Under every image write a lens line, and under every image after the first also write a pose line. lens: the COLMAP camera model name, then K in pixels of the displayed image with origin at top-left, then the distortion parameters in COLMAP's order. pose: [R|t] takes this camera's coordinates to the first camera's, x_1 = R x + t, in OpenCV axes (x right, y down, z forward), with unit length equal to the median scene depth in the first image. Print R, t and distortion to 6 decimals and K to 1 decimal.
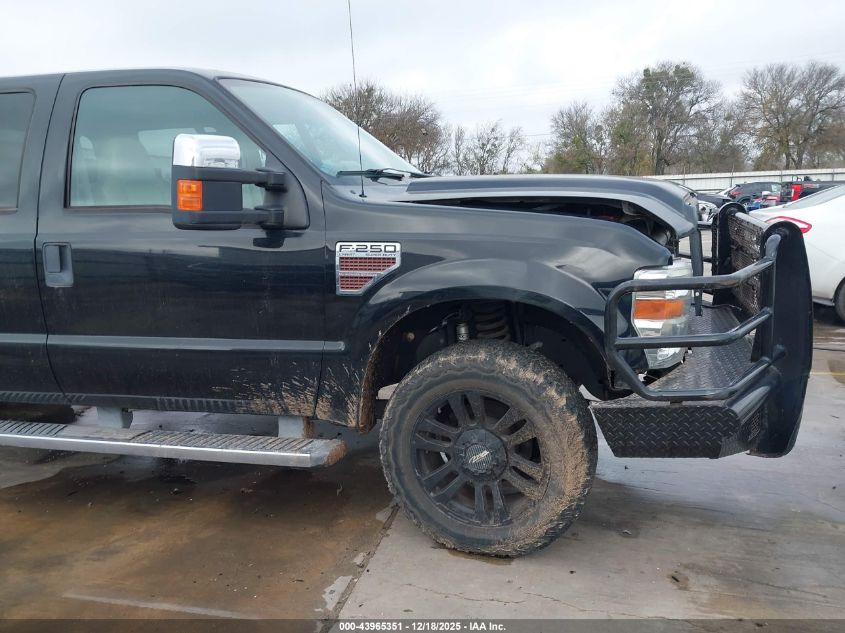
lens RADIAL K [[690.3, 0, 421.5], [0, 690.3, 300.6], [0, 0, 1]] dist [0.013612, -0.004730]
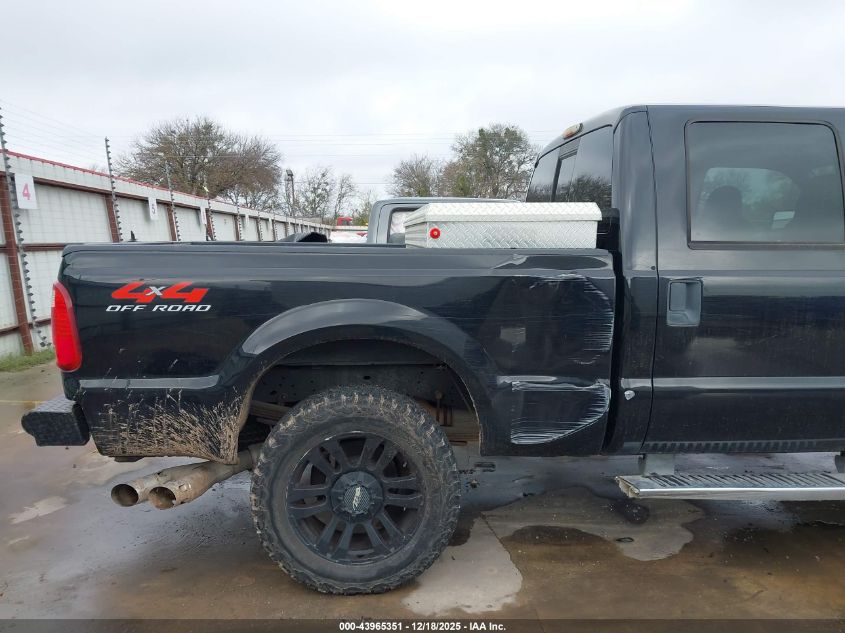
lens RADIAL K [[671.4, 0, 422.5], [0, 671.4, 316.5], [0, 0, 1]] dist [0.047113, -0.072111]
pose [[0.953349, -0.003003, 0.301855, -1.377374], [0.014309, 0.999276, -0.035254, -0.007820], [-0.301530, 0.037928, 0.952702, 0.294231]]
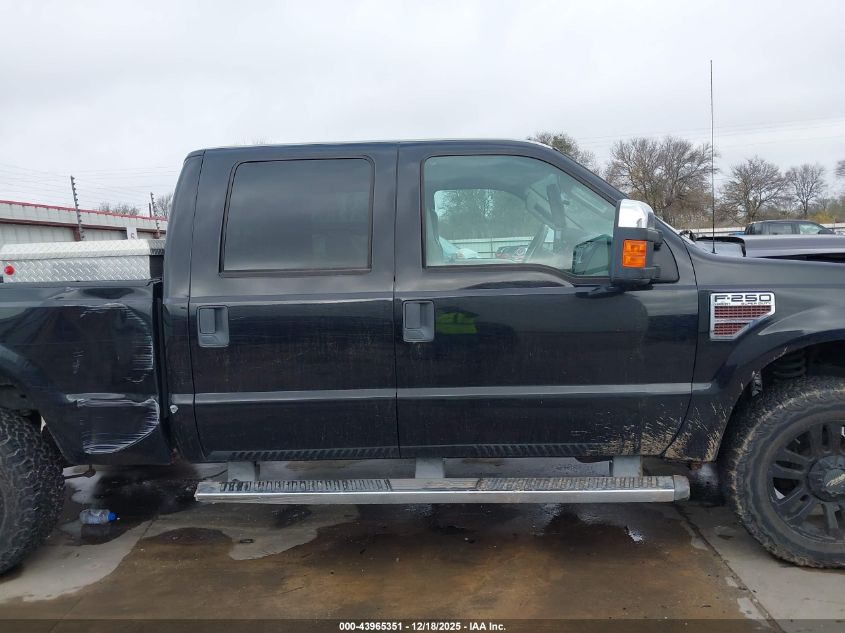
lens RADIAL K [[668.3, 0, 422.5], [0, 668.3, 316.5], [0, 0, 1]] dist [0.050372, -0.066980]
pose [[0.982512, -0.021912, 0.184906, -0.693110], [0.032697, 0.997924, -0.055476, -0.001679], [-0.183306, 0.060552, 0.981189, 0.020806]]
